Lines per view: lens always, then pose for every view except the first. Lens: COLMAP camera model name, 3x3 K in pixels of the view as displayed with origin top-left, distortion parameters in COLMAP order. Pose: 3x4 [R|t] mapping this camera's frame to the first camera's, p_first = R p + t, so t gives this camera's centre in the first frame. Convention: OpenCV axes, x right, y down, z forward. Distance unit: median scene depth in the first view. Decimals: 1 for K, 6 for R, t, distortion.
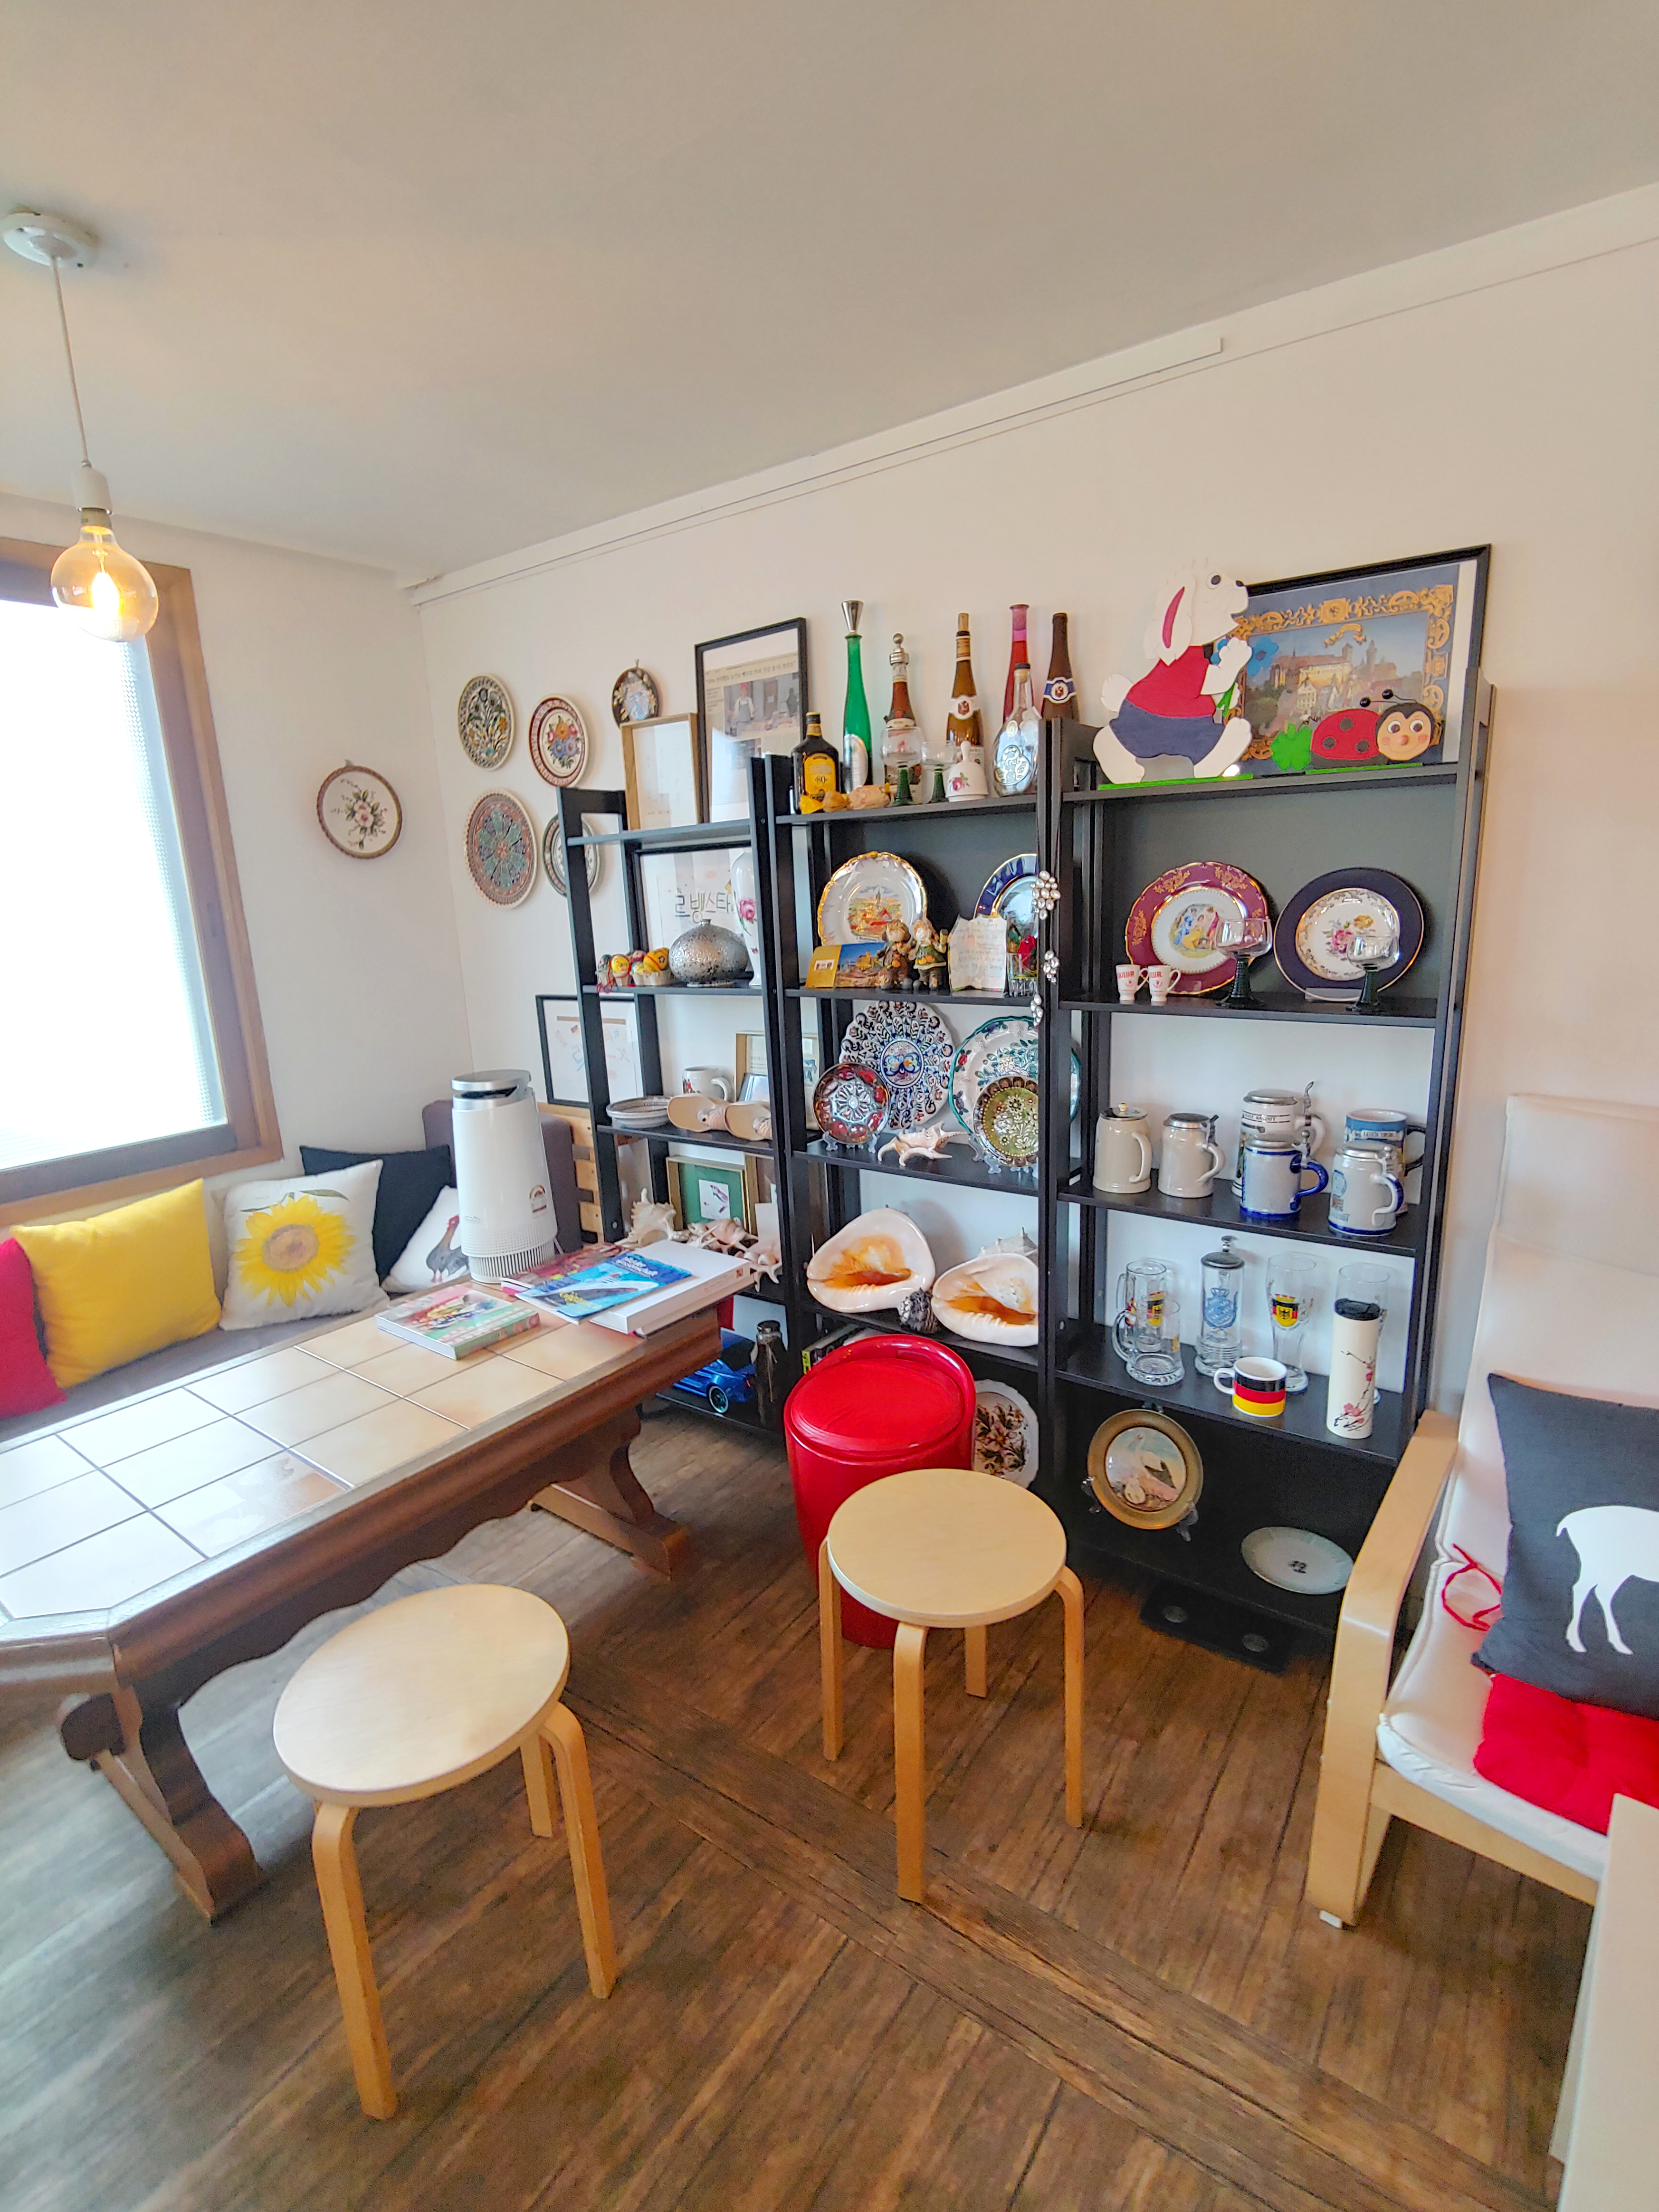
lens RADIAL K [[1063.6, 0, 830.8], [0, 1063.6, 1120.8], [0, 0, 1]] dist [-0.016537, 0.000426]
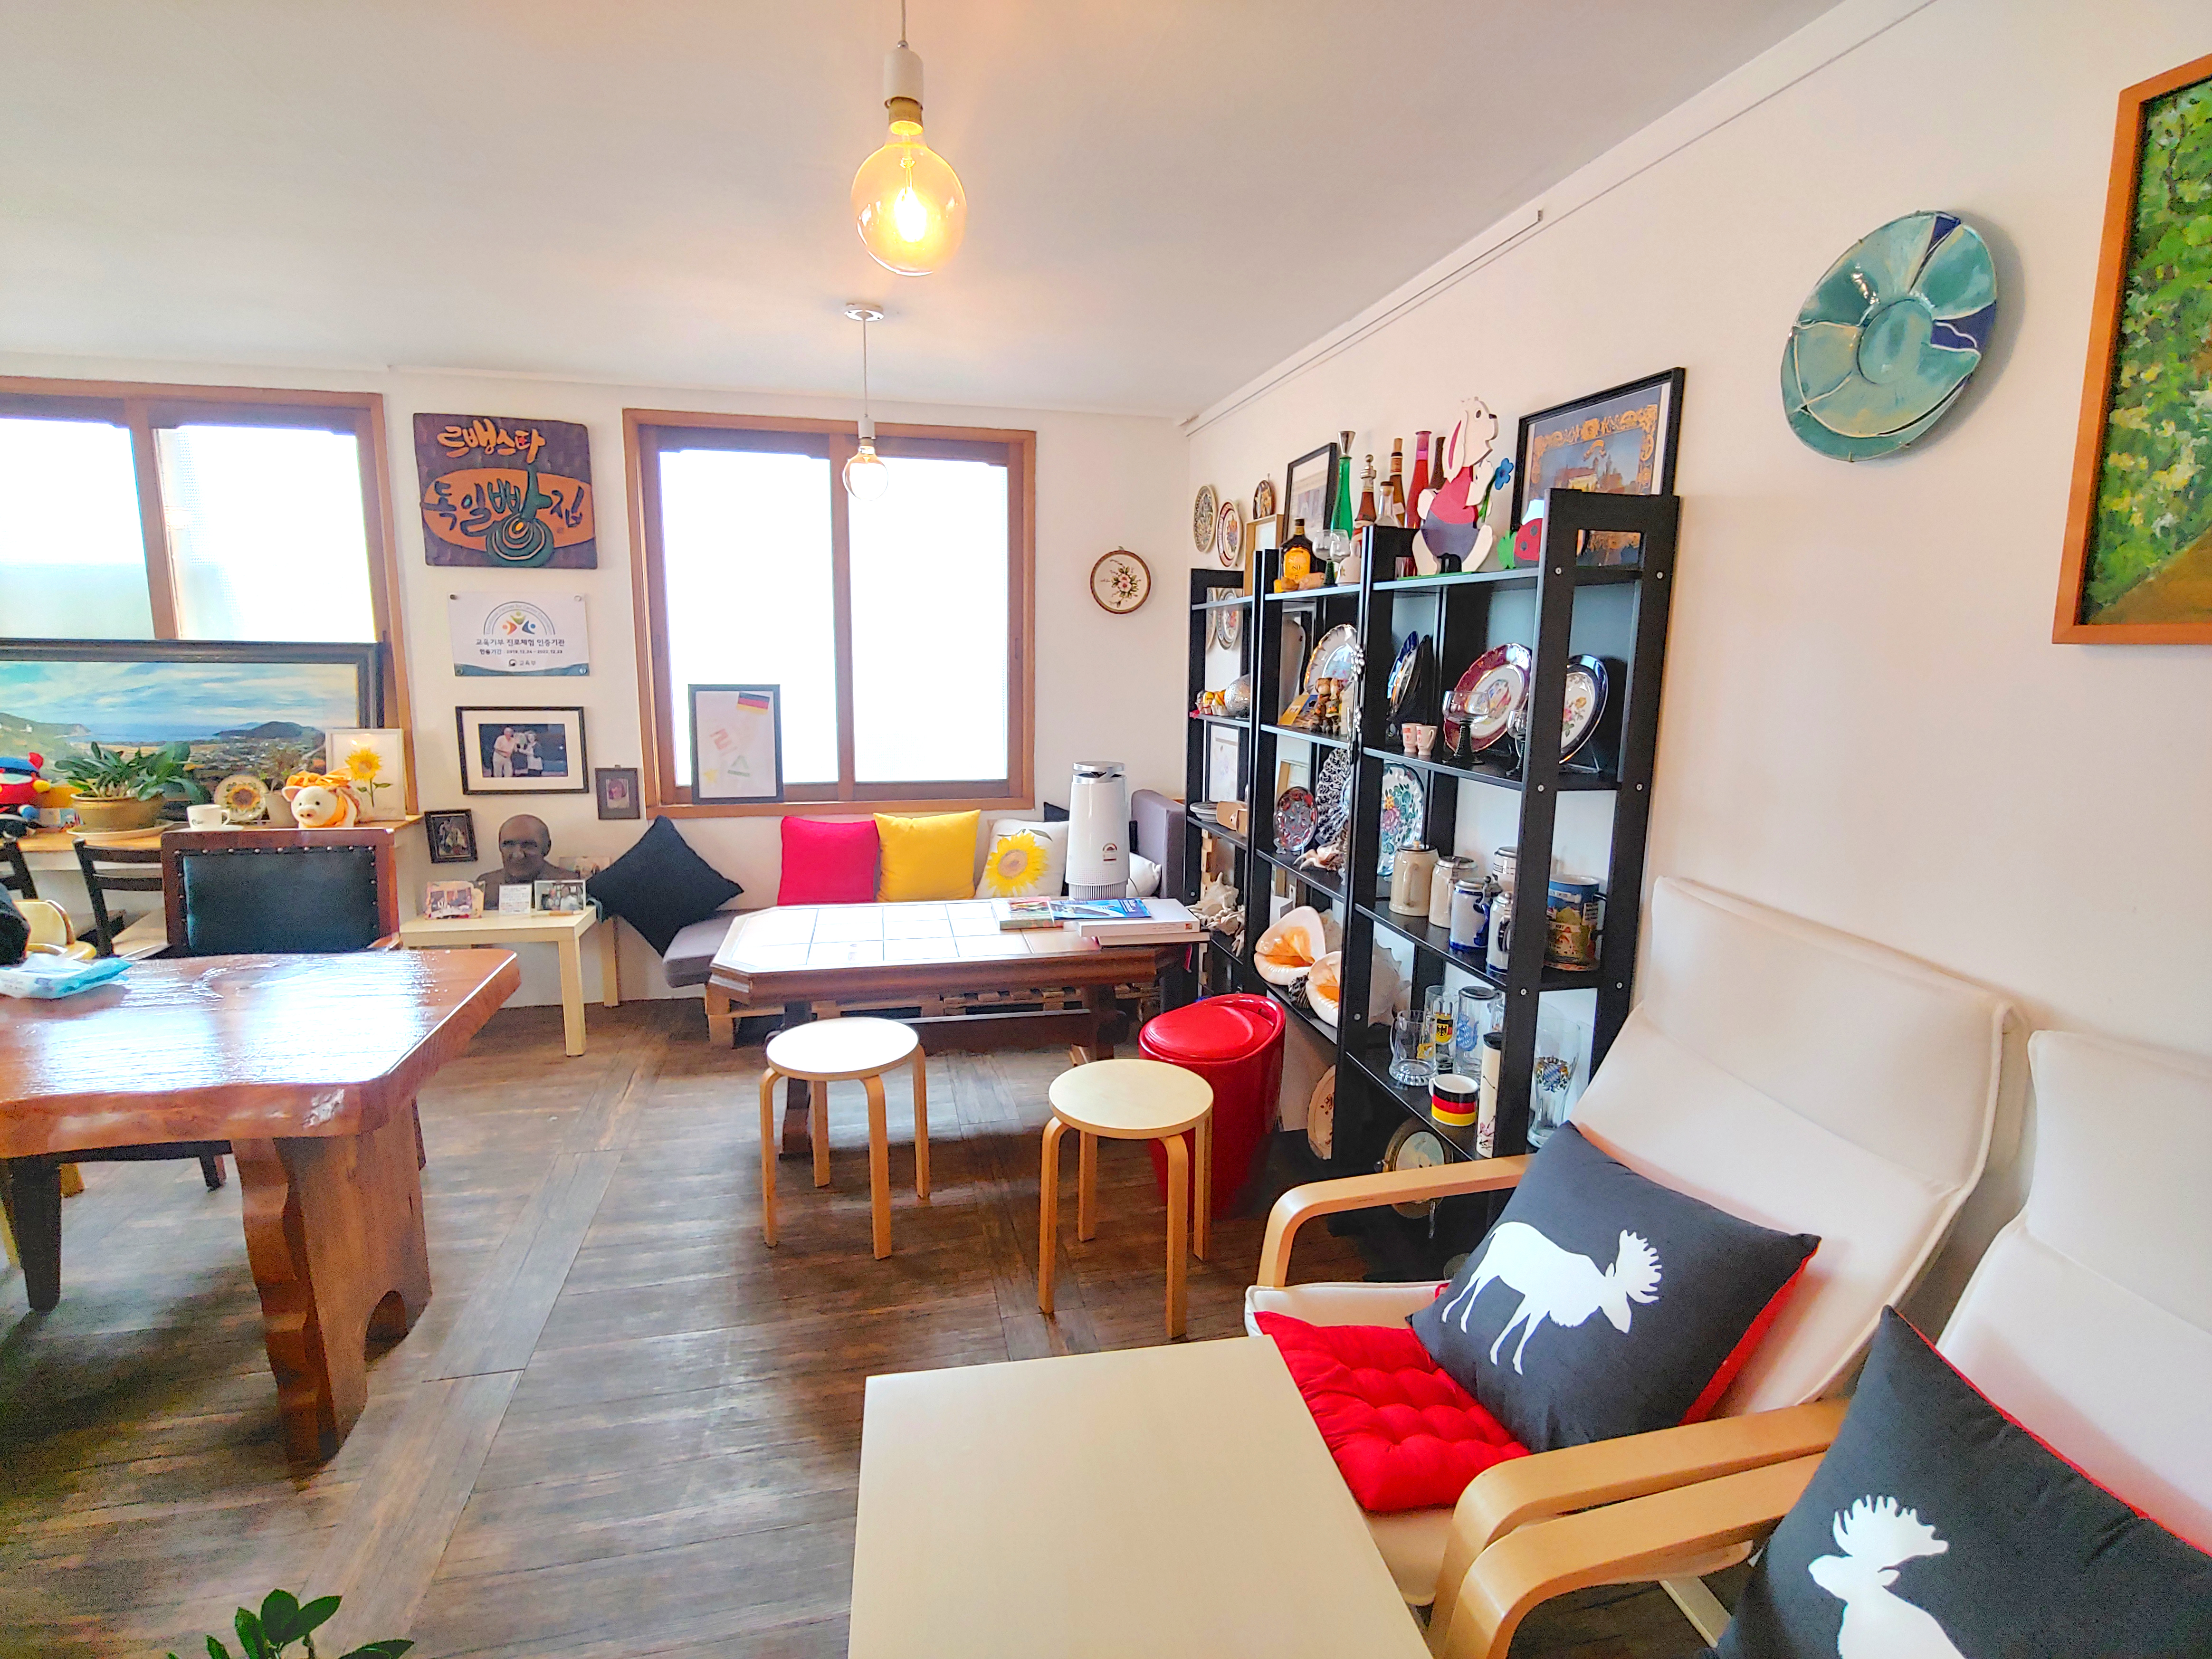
lens RADIAL K [[1063.6, 0, 1106.0], [0, 1063.6, 829.5], [0, 0, 1]] dist [-0.016537, 0.000426]
pose [[0.752500, 0.166037, -0.637319, 0.644962], [-0.194111, 0.980627, 0.026284, 0.006975], [0.629336, 0.103932, 0.770152, -0.115843]]
